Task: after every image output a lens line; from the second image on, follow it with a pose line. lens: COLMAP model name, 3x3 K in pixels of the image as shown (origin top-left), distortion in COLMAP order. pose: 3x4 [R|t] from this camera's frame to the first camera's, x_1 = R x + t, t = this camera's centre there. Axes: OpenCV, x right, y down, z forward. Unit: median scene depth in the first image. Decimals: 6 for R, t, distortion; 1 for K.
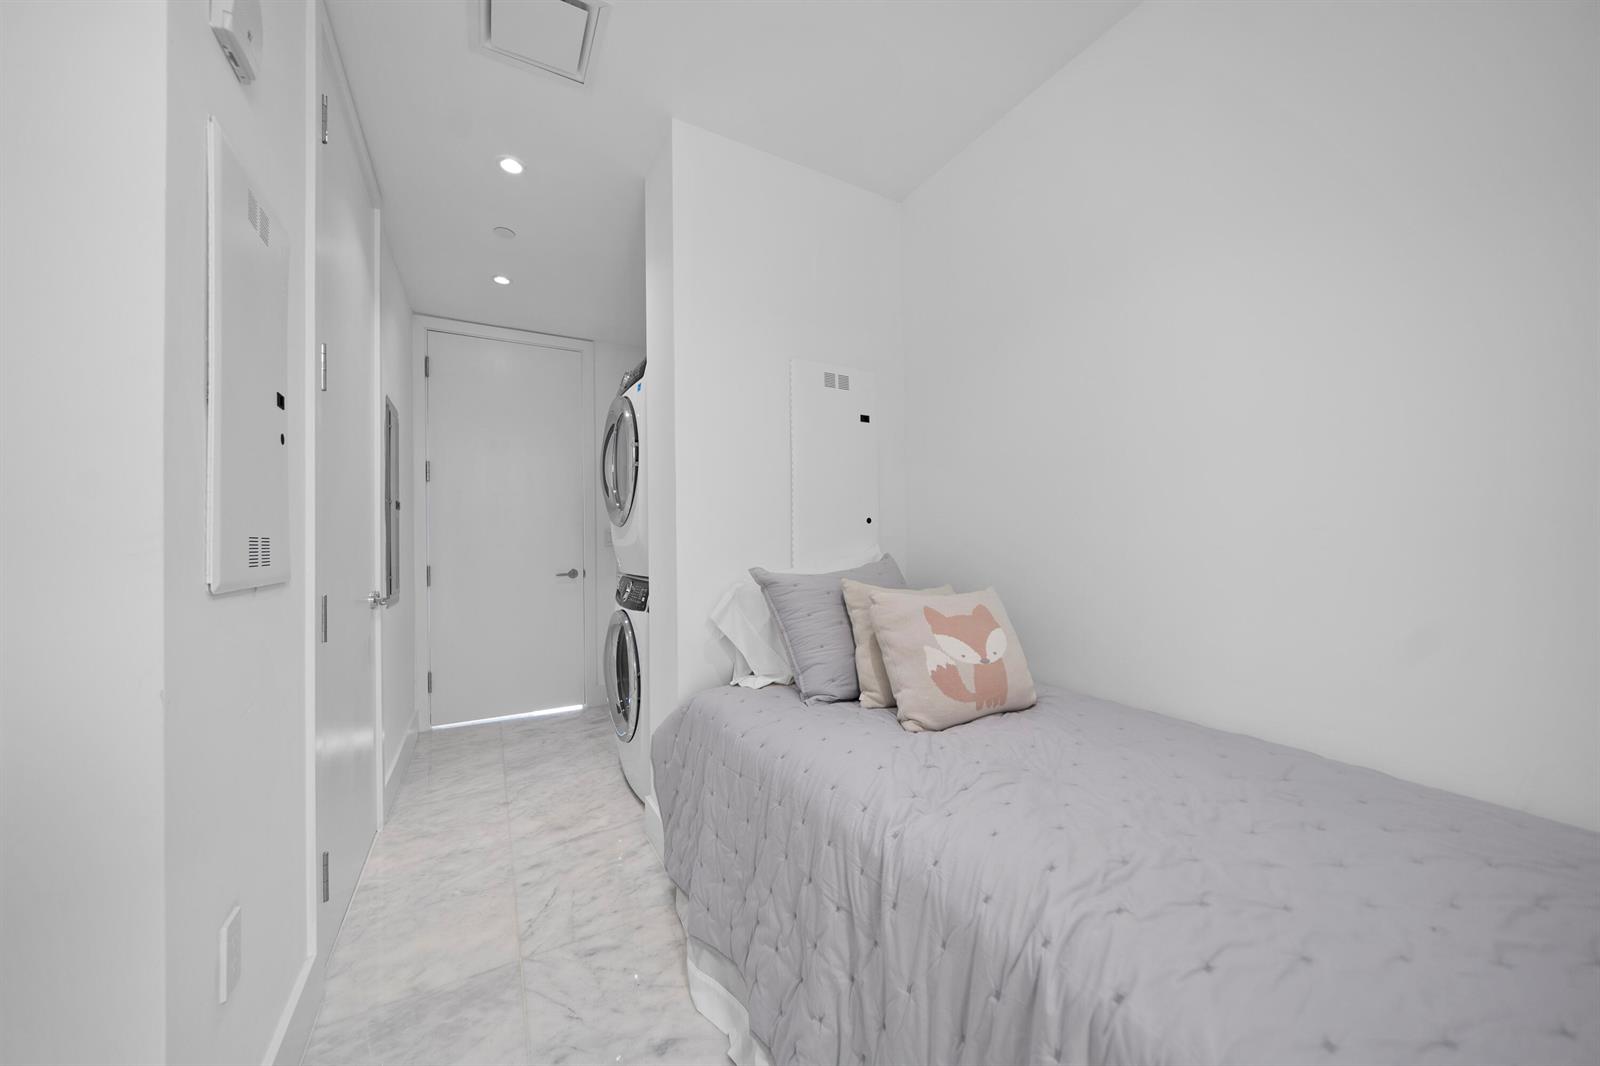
lens RADIAL K [[559.9, 0, 802.7], [0, 559.9, 538.5], [0, 0, 1]] dist [-0.001115, -0.000100]
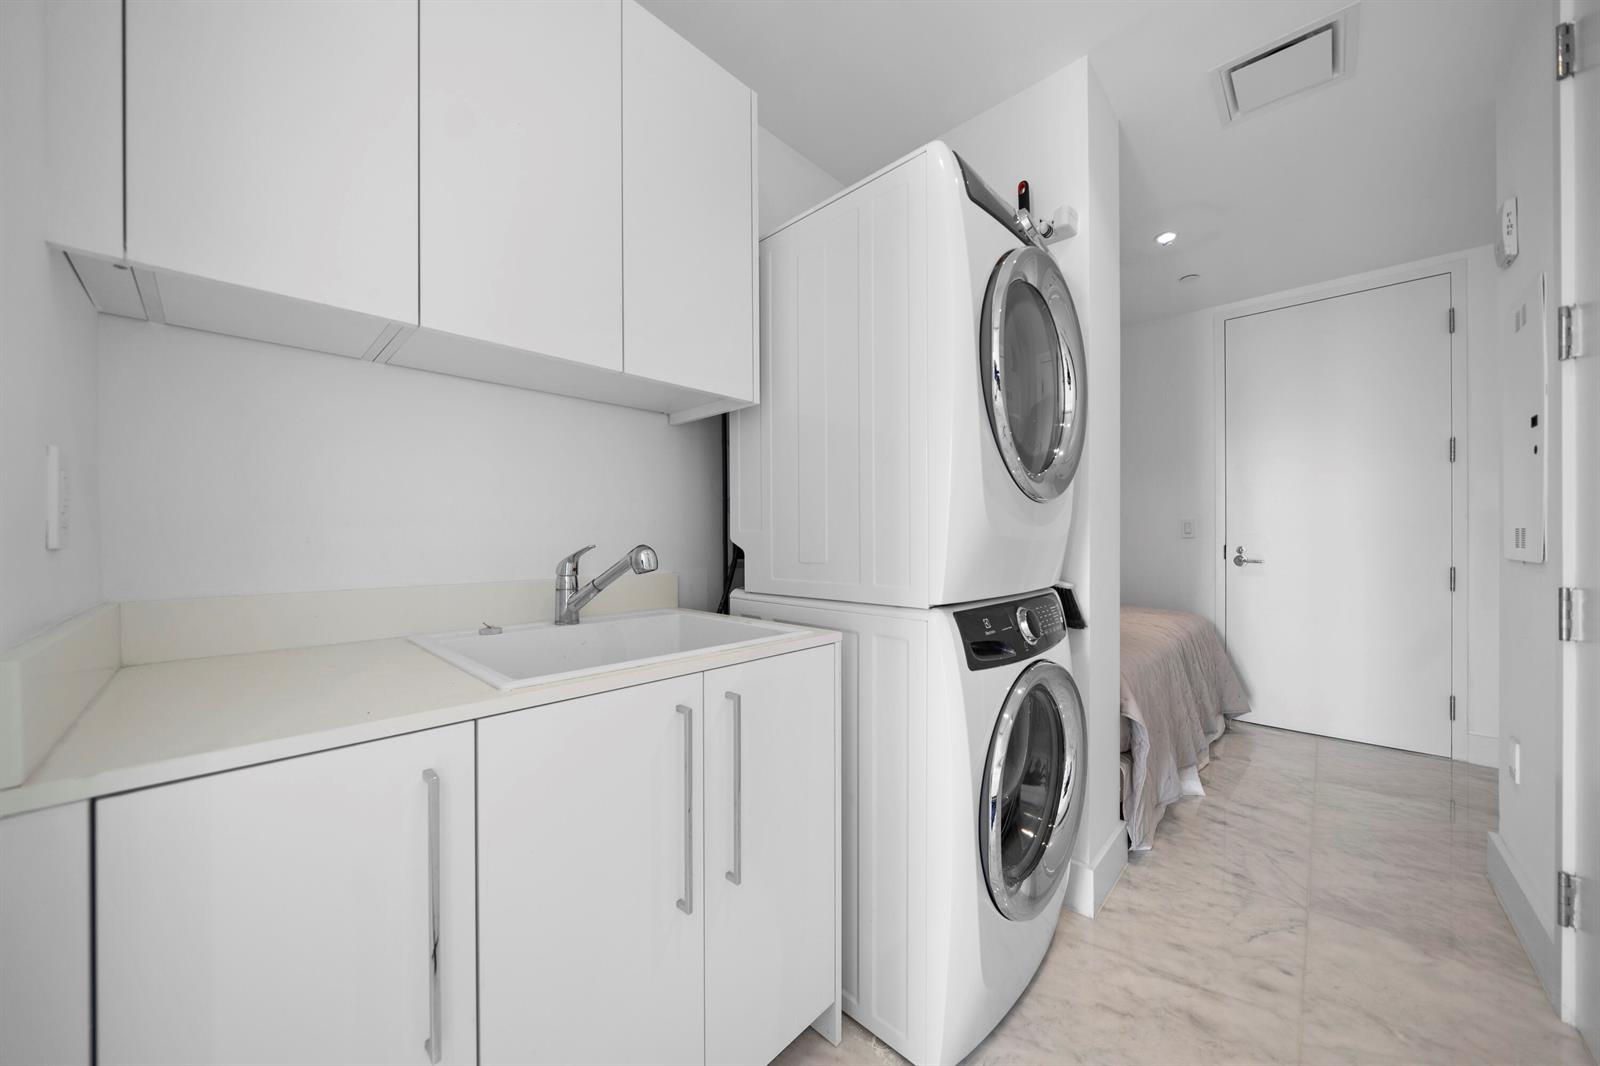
lens RADIAL K [[559.9, 0, 802.9], [0, 559.9, 535.5], [0, 0, 1]] dist [-0.001115, -0.000100]
pose [[-0.293556, 0.002393, 0.955939, -1.005816], [-0.003640, 0.999987, -0.003622, 0.015420], [-0.955935, -0.004543, -0.293543, 1.808537]]
